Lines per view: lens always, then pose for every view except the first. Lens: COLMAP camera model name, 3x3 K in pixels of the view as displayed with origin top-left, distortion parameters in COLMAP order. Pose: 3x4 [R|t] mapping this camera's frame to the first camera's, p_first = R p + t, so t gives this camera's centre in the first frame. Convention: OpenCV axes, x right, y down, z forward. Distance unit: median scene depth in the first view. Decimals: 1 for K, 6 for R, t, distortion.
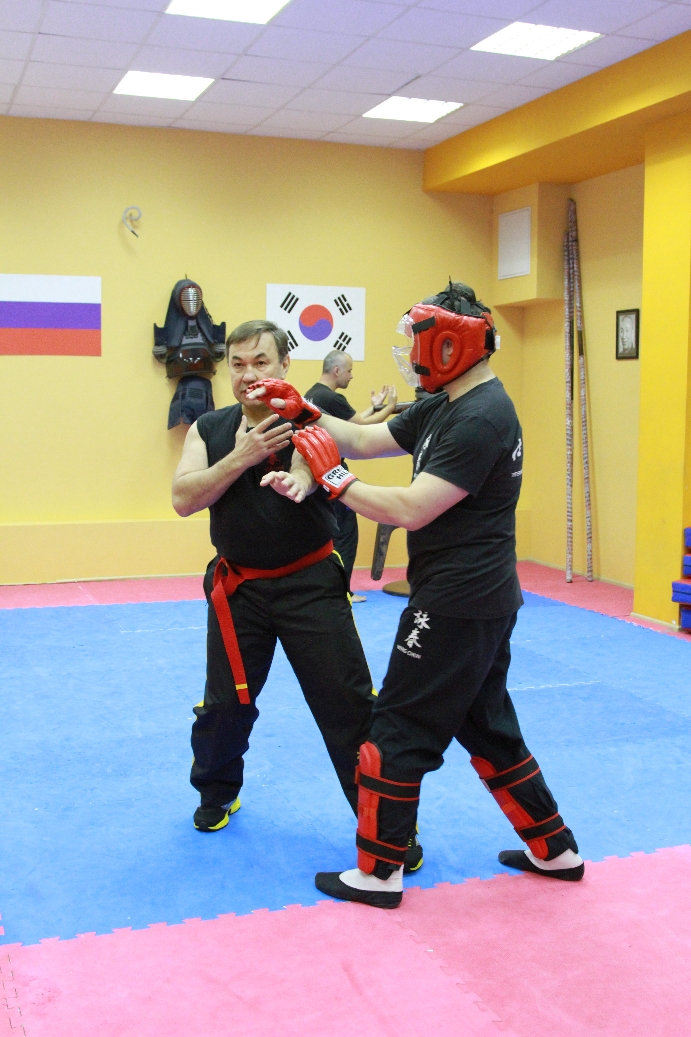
lens RADIAL K [[1229.9, 0, 345.5], [0, 1229.9, 518.5], [0, 0, 1]] dist [-0.126718, 0.237474]
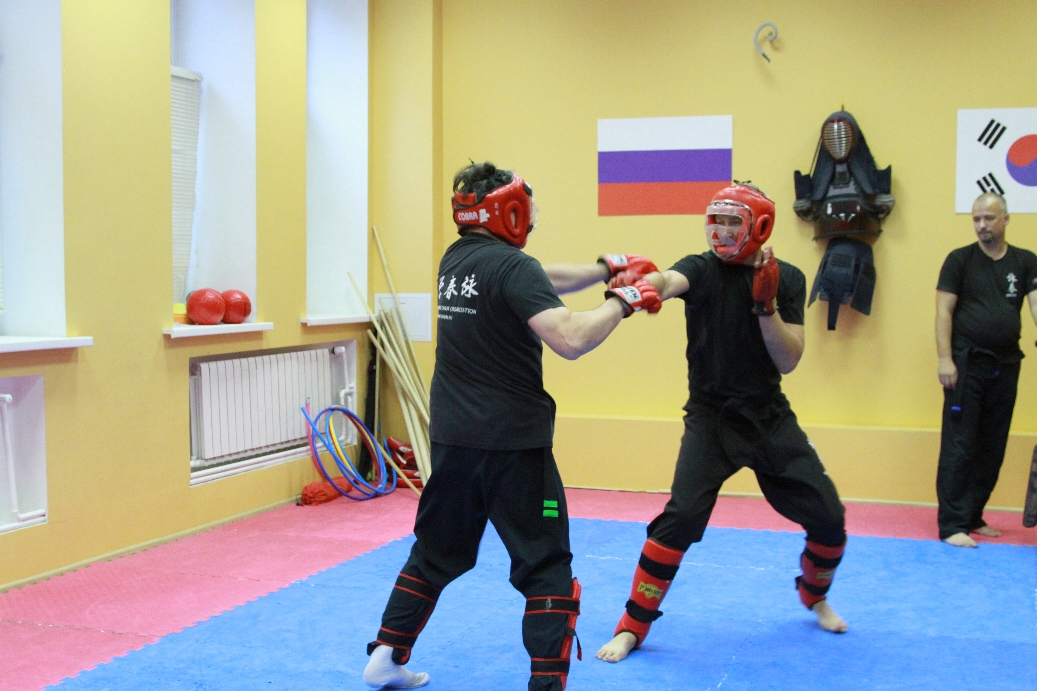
lens RADIAL K [[1489.0, 0, 505.8], [0, 1489.0, 348.3], [0, 0, 1]] dist [-0.016008, -0.016769]
pose [[0.764755, 0.032614, -0.643495, 0.312061], [-0.060536, 0.997937, -0.021364, -0.015408], [0.641471, 0.055293, 0.765152, 0.162619]]
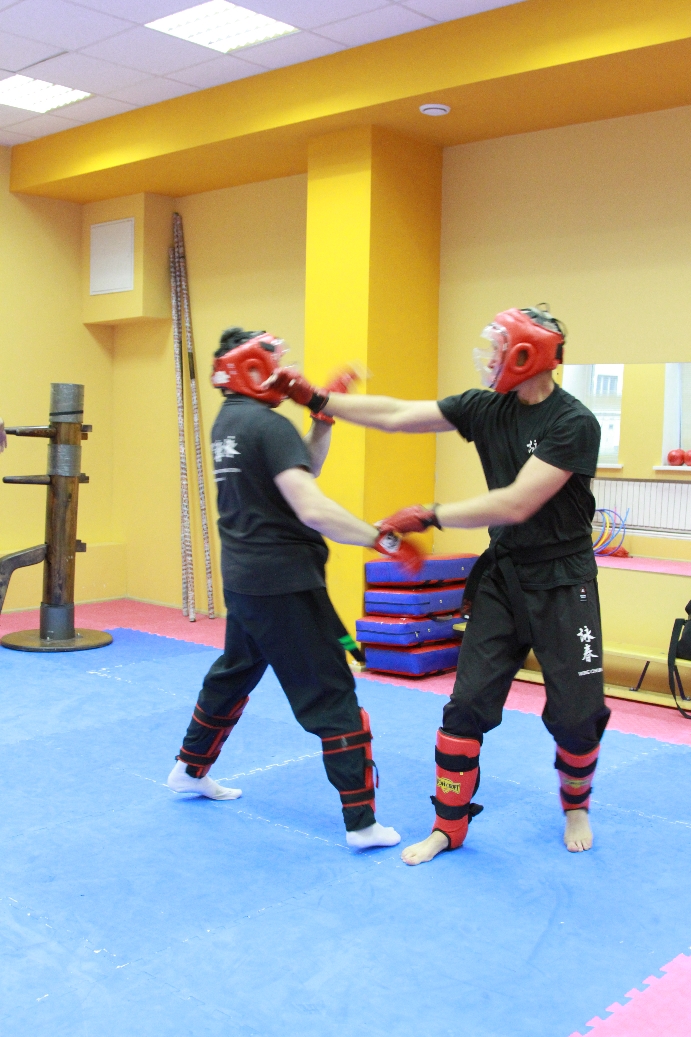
lens RADIAL K [[1157.9, 0, 351.2], [0, 1157.9, 519.3], [0, 0, 1]] dist [-0.128877, 0.096982]
pose [[0.886351, -0.025696, 0.462301, -0.113241], [0.033024, 0.999424, -0.007764, -0.014776], [-0.461835, 0.022149, 0.886689, 0.161812]]
